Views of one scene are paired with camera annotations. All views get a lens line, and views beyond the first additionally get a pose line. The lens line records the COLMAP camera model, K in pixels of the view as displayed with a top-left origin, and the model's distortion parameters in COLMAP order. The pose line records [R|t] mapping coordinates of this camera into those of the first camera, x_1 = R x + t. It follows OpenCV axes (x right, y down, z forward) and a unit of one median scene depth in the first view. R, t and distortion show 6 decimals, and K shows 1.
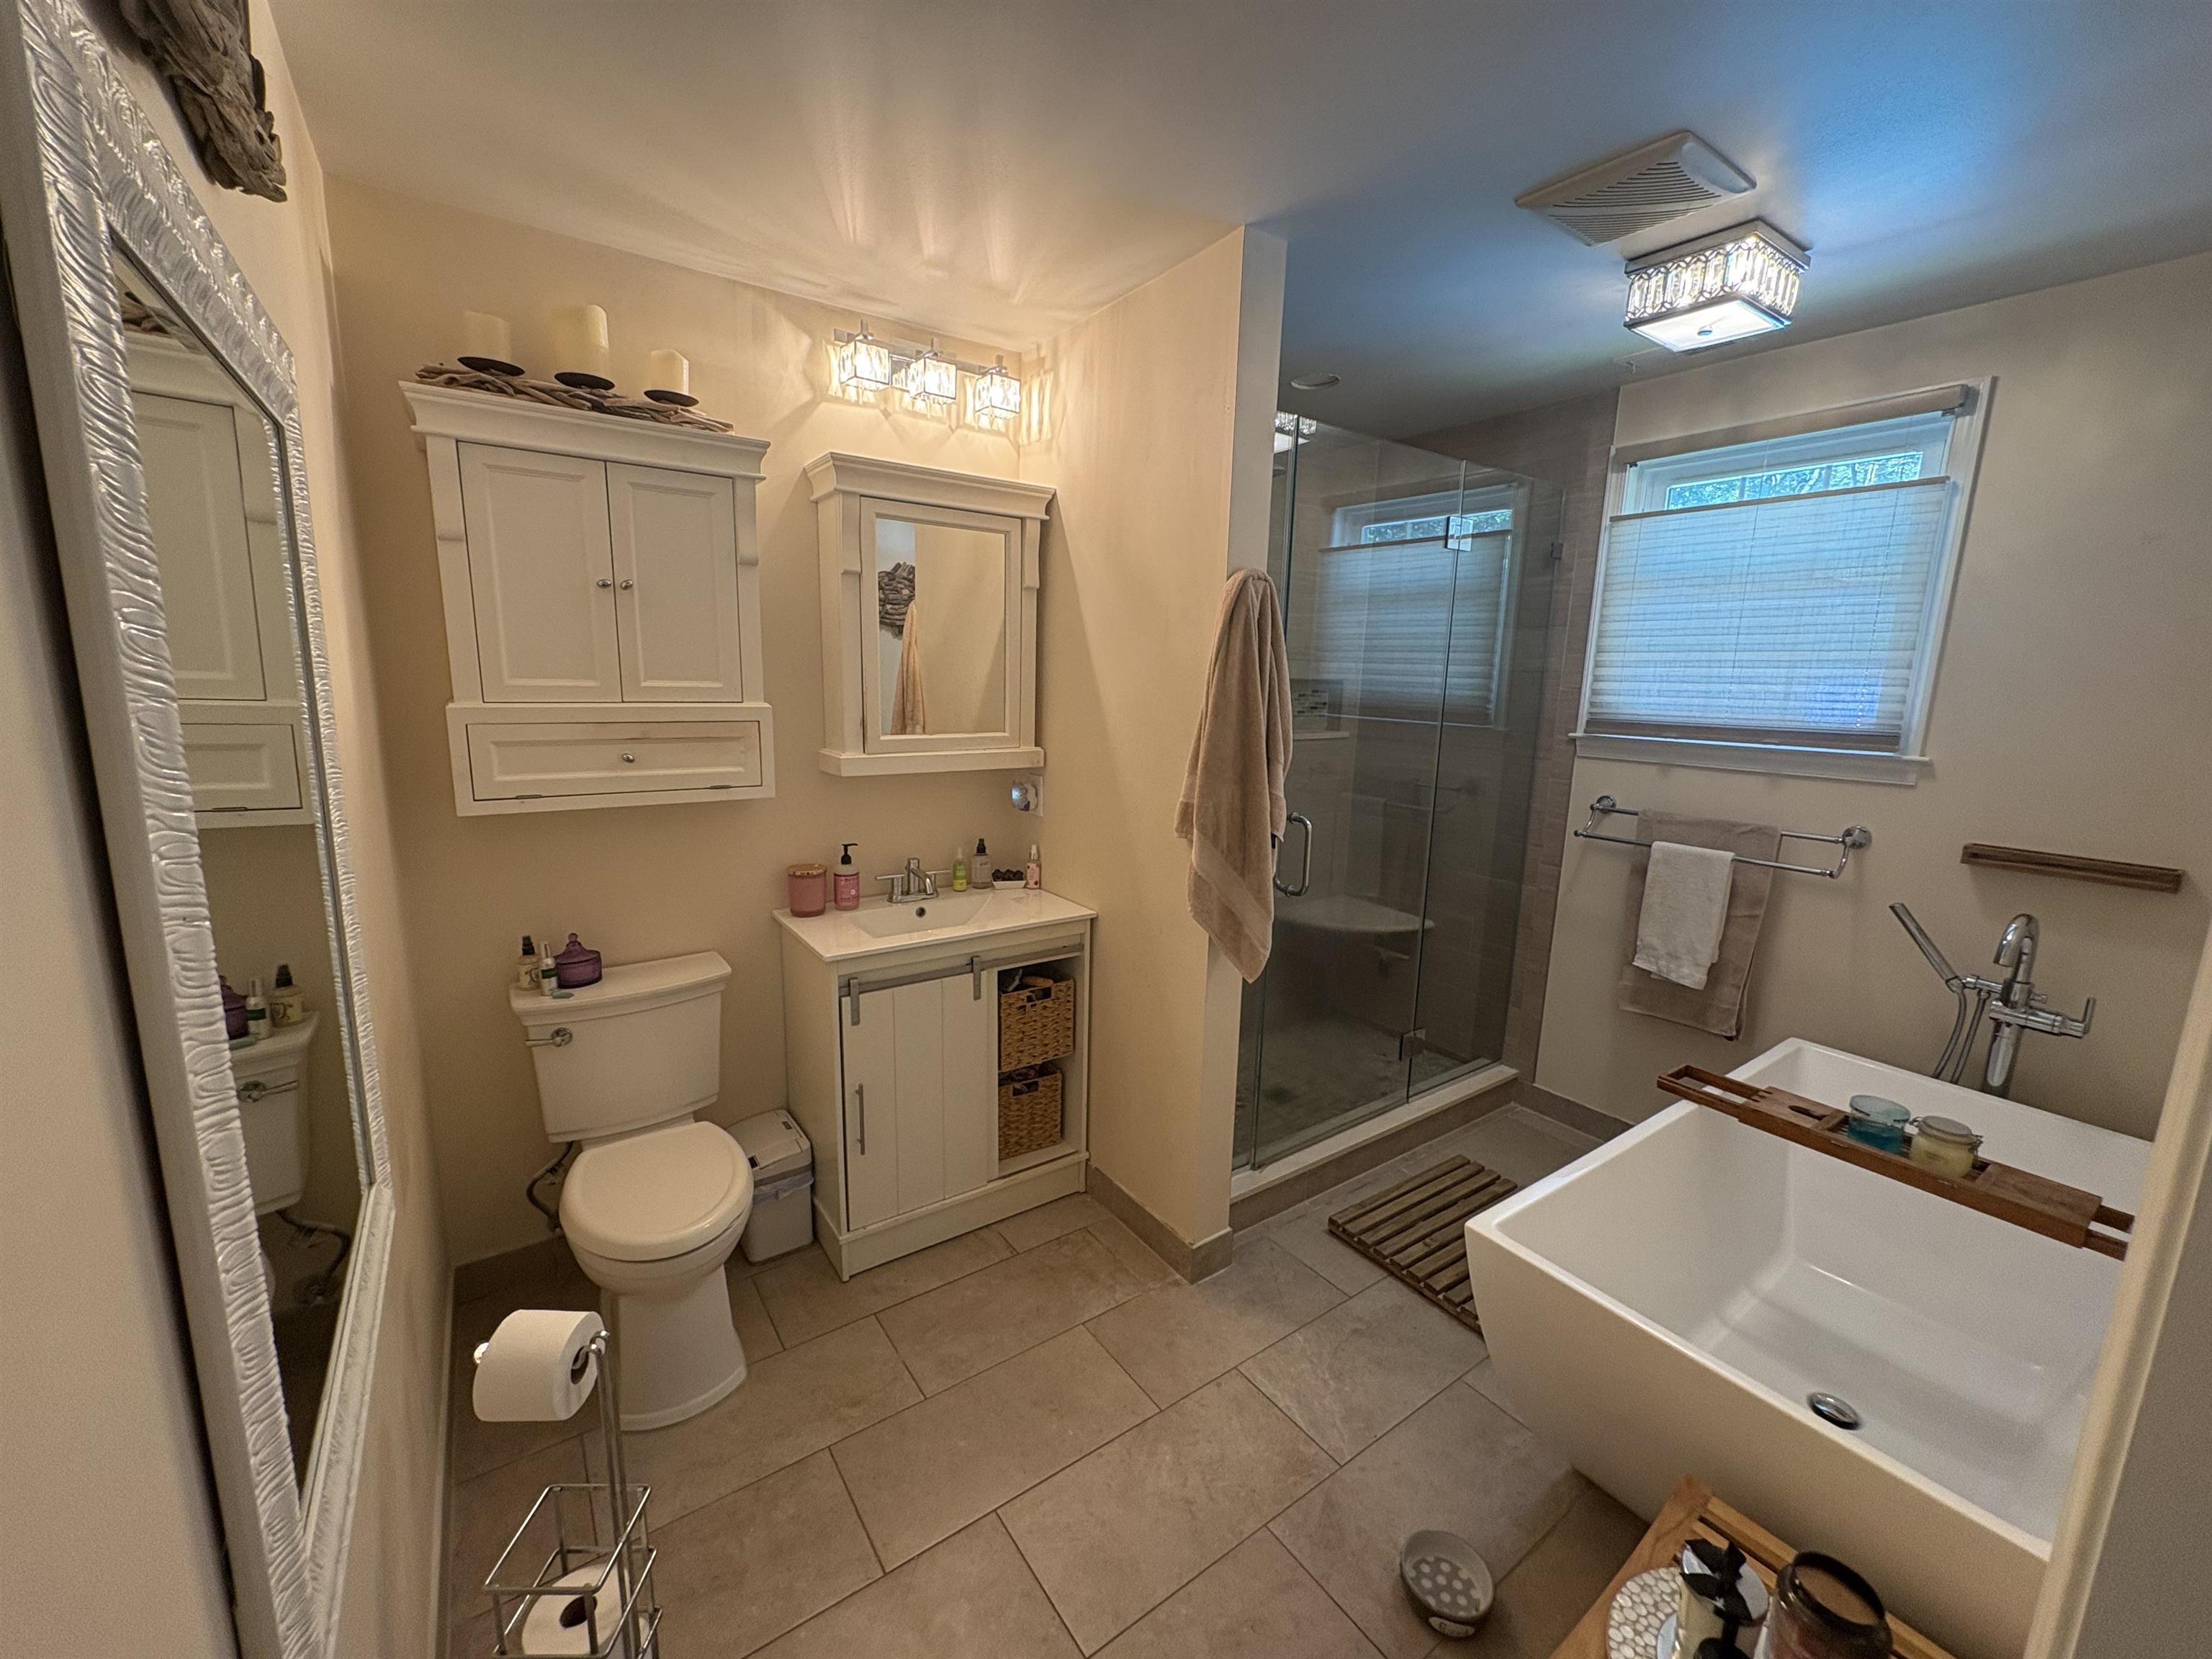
lens RADIAL K [[886.9, 0, 1102.5], [0, 886.9, 832.2], [0, 0, 1]] dist [0.000452, 0.000476]
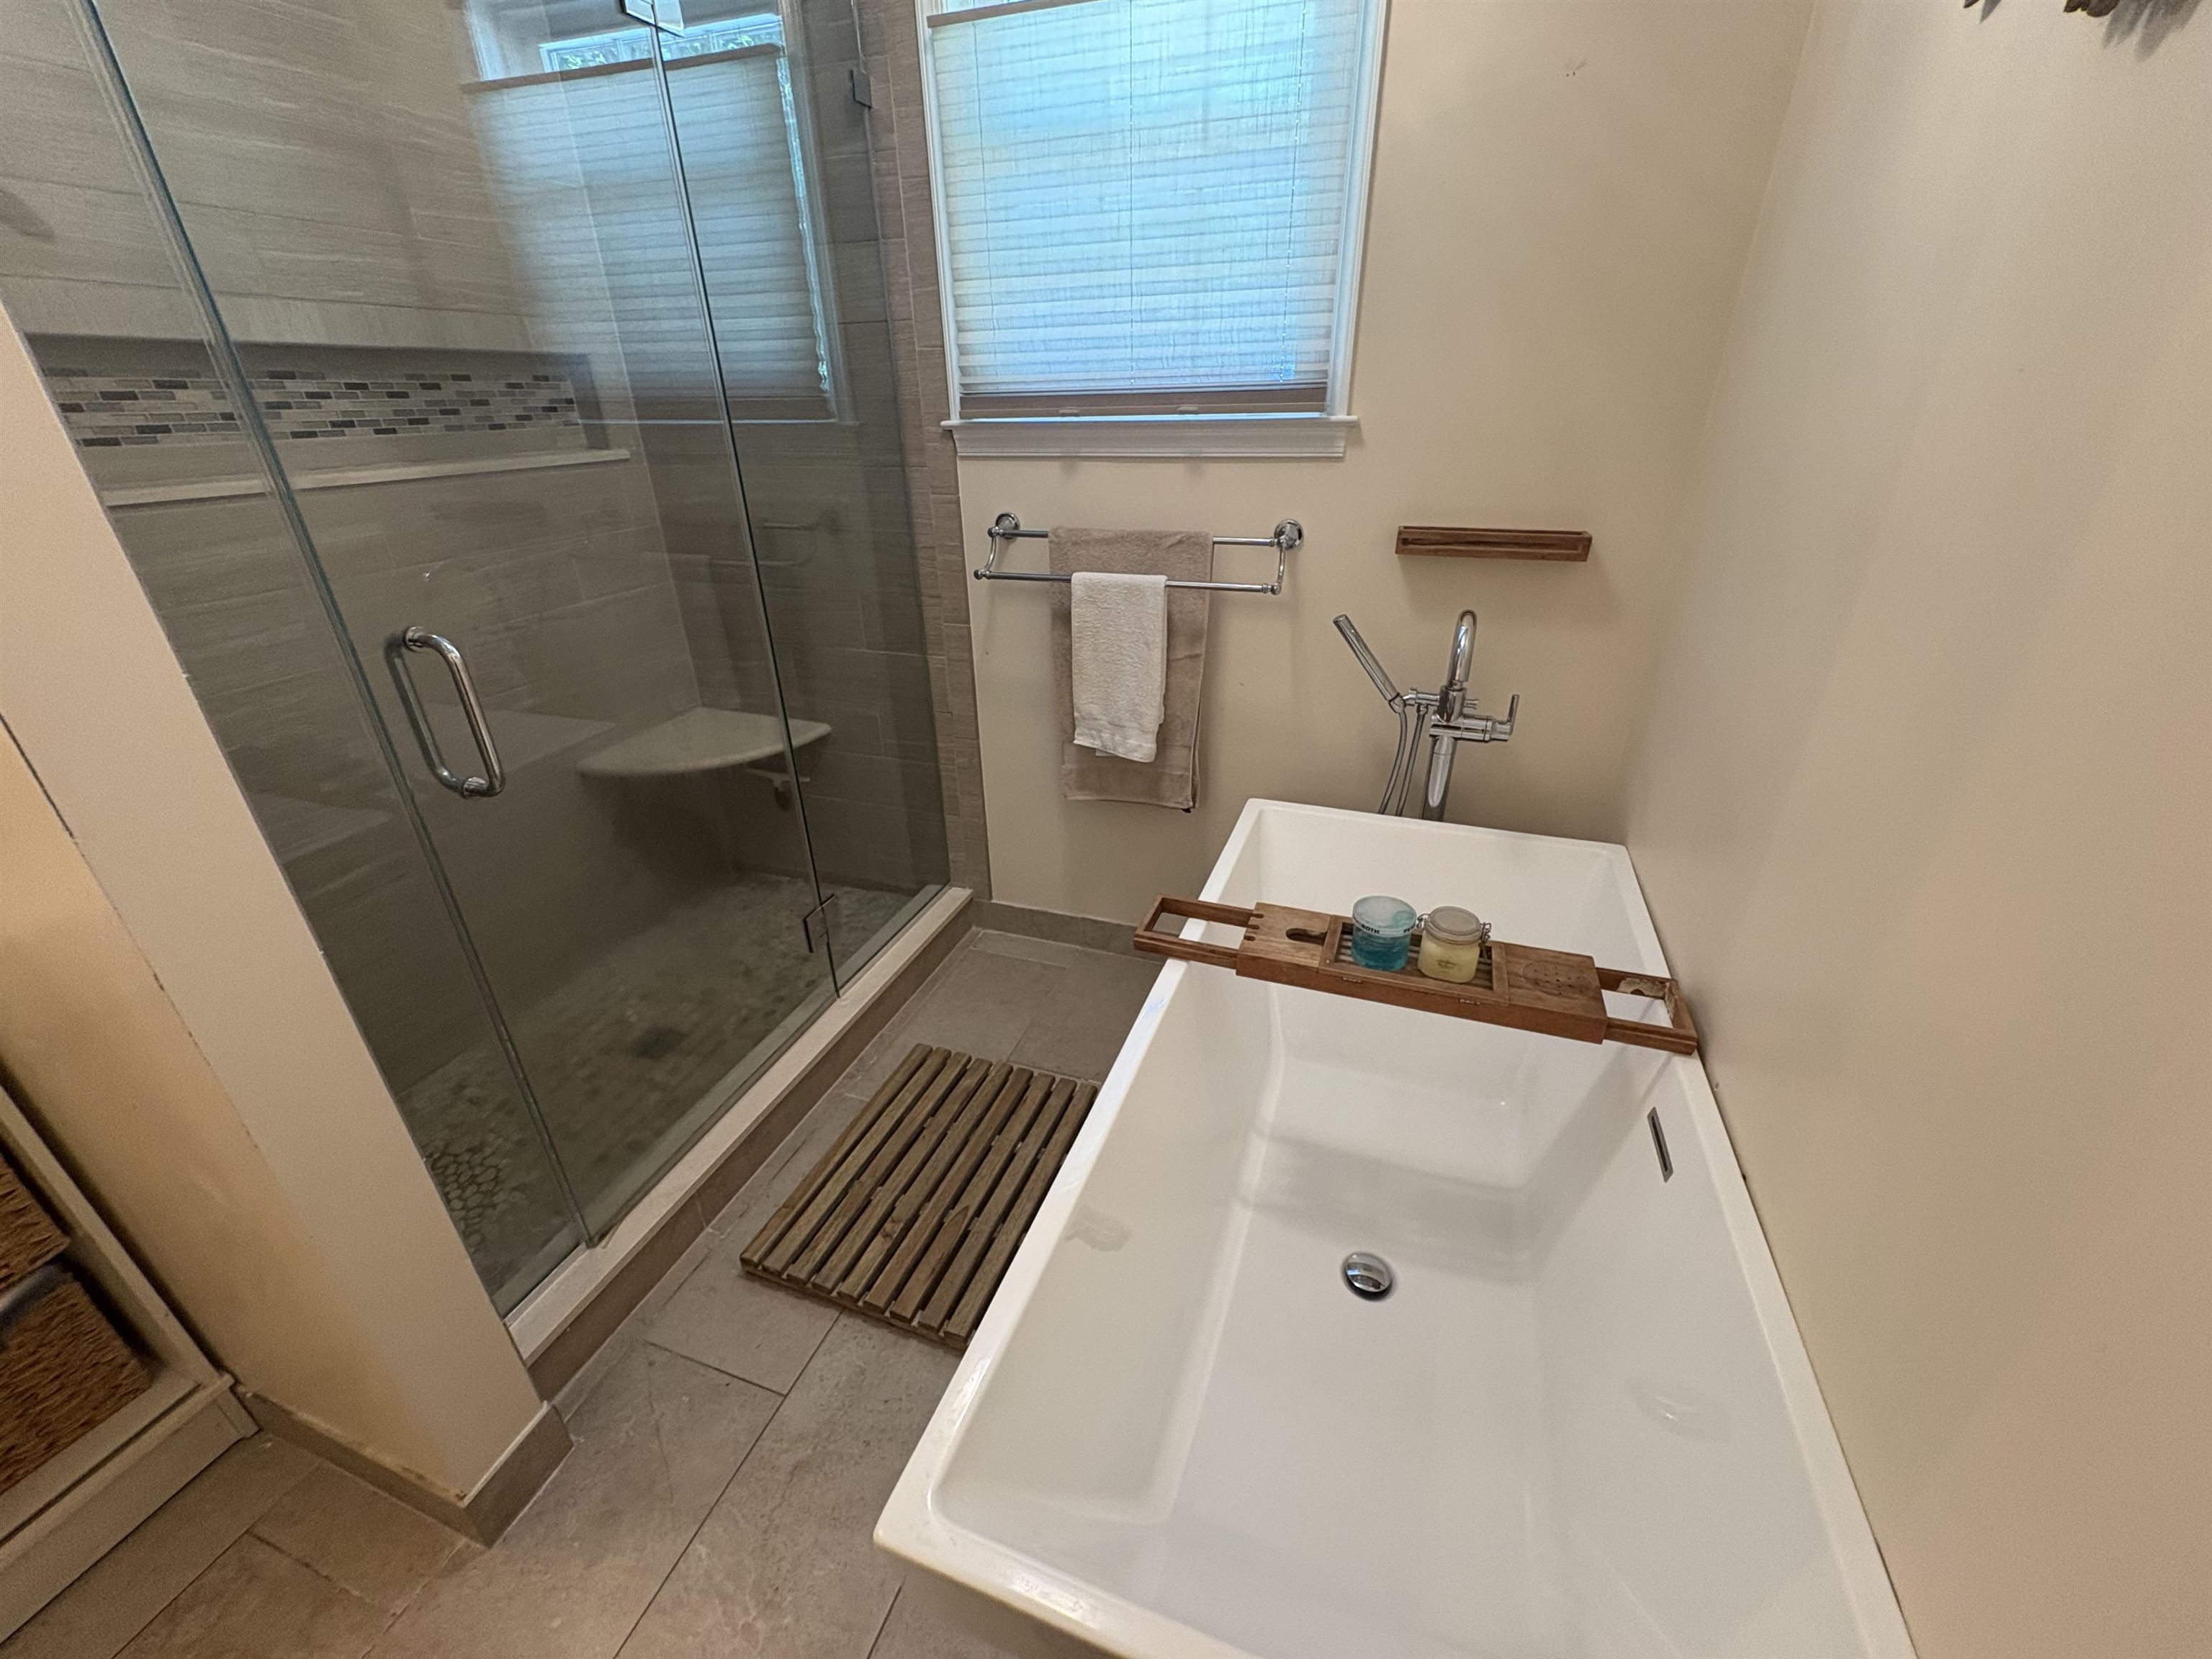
lens RADIAL K [[879.2, 0, 1105.8], [0, 879.2, 833.7], [0, 0, 1]] dist [-0.000825, 0.000234]
pose [[0.815192, -0.292313, 0.500015, 0.232027], [0.139892, 0.937111, 0.319772, -0.016158], [-0.562043, -0.190727, 0.804817, 0.381914]]
